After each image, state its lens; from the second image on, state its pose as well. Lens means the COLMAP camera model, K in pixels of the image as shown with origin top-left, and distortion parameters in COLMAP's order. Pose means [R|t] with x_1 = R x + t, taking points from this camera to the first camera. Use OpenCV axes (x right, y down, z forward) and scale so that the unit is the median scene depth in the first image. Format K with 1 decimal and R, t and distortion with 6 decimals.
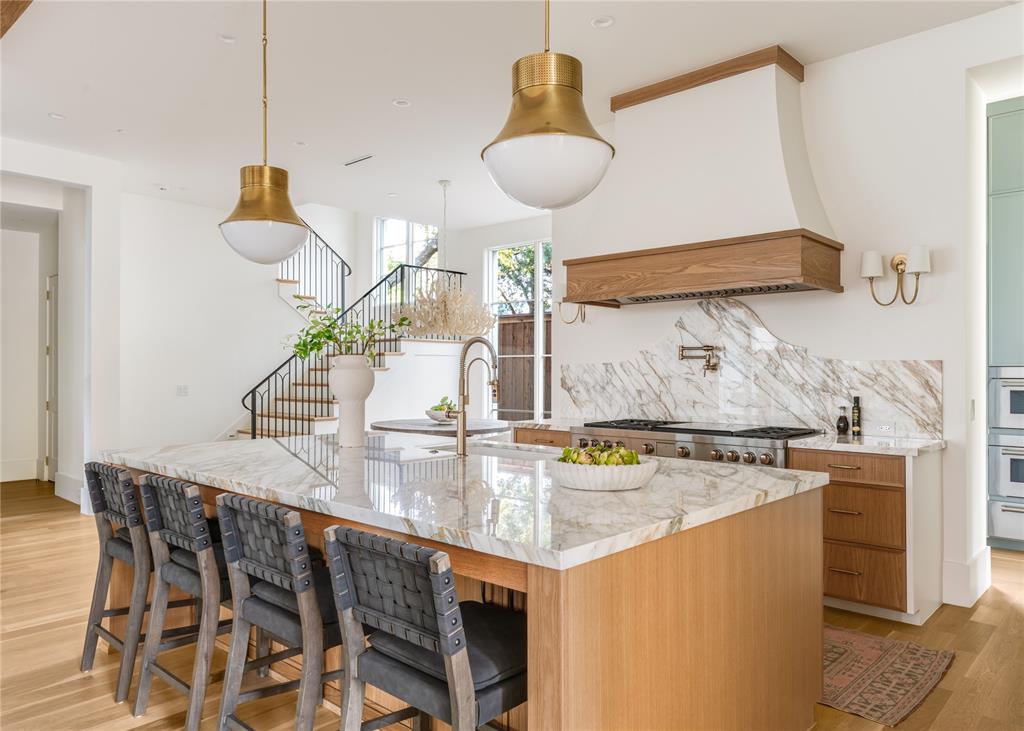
lens RADIAL K [[717.2, 0, 512.0], [0, 717.2, 365.5], [0, 0, 1]] dist [0.004917, 0.000070]
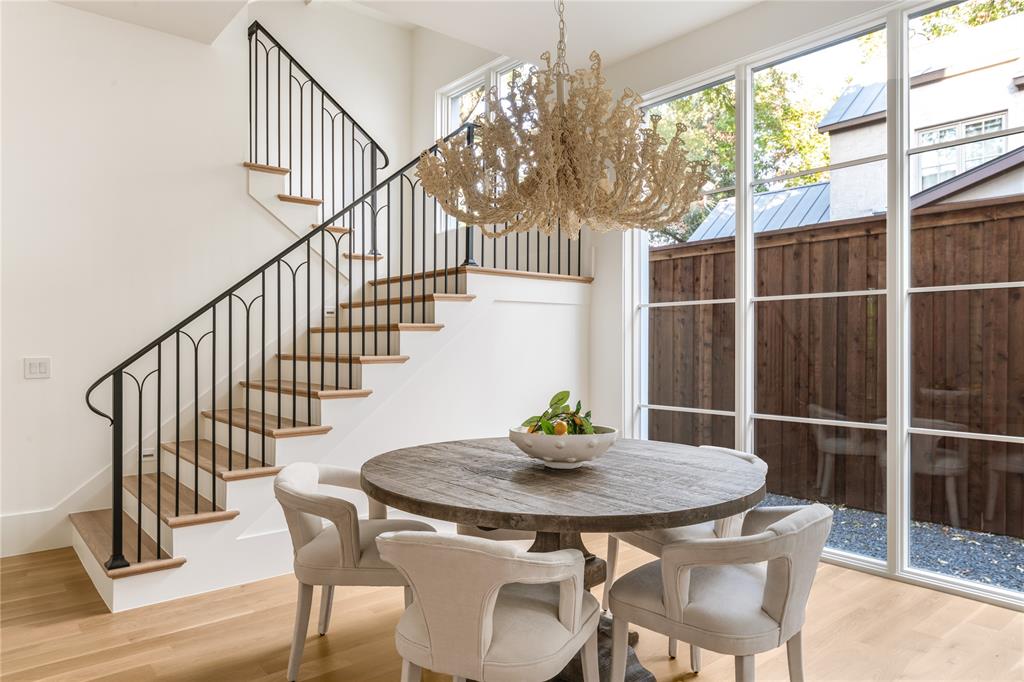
lens RADIAL K [[676.8, 0, 512.0], [0, 676.8, 341.0], [0, 0, 1]] dist [0.000950, 0.000136]
pose [[0.990813, -0.000569, -0.135236, -0.109030], [0.001182, 0.999989, 0.004448, 0.023813], [0.135232, -0.004567, 0.990803, 0.991941]]
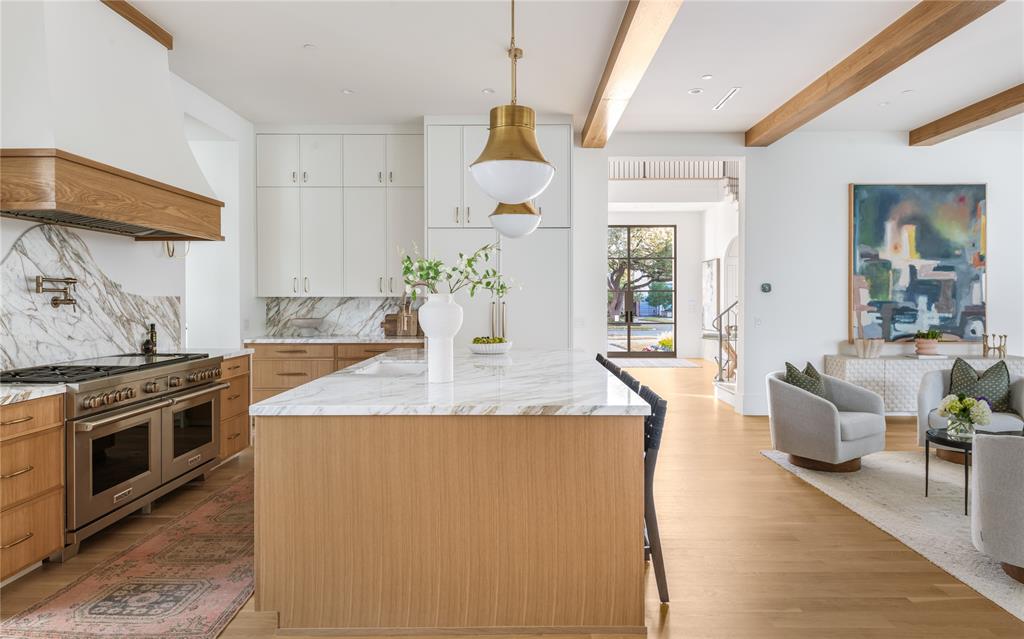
lens RADIAL K [[592.5, 0, 512.0], [0, 592.5, 319.5], [0, 0, 1]] dist [0.000666, 0.000260]
pose [[-0.666517, -0.029774, 0.744895, -0.678641], [-0.008907, 0.999449, 0.031980, -0.004201], [-0.745436, 0.014681, -0.666415, 1.101975]]
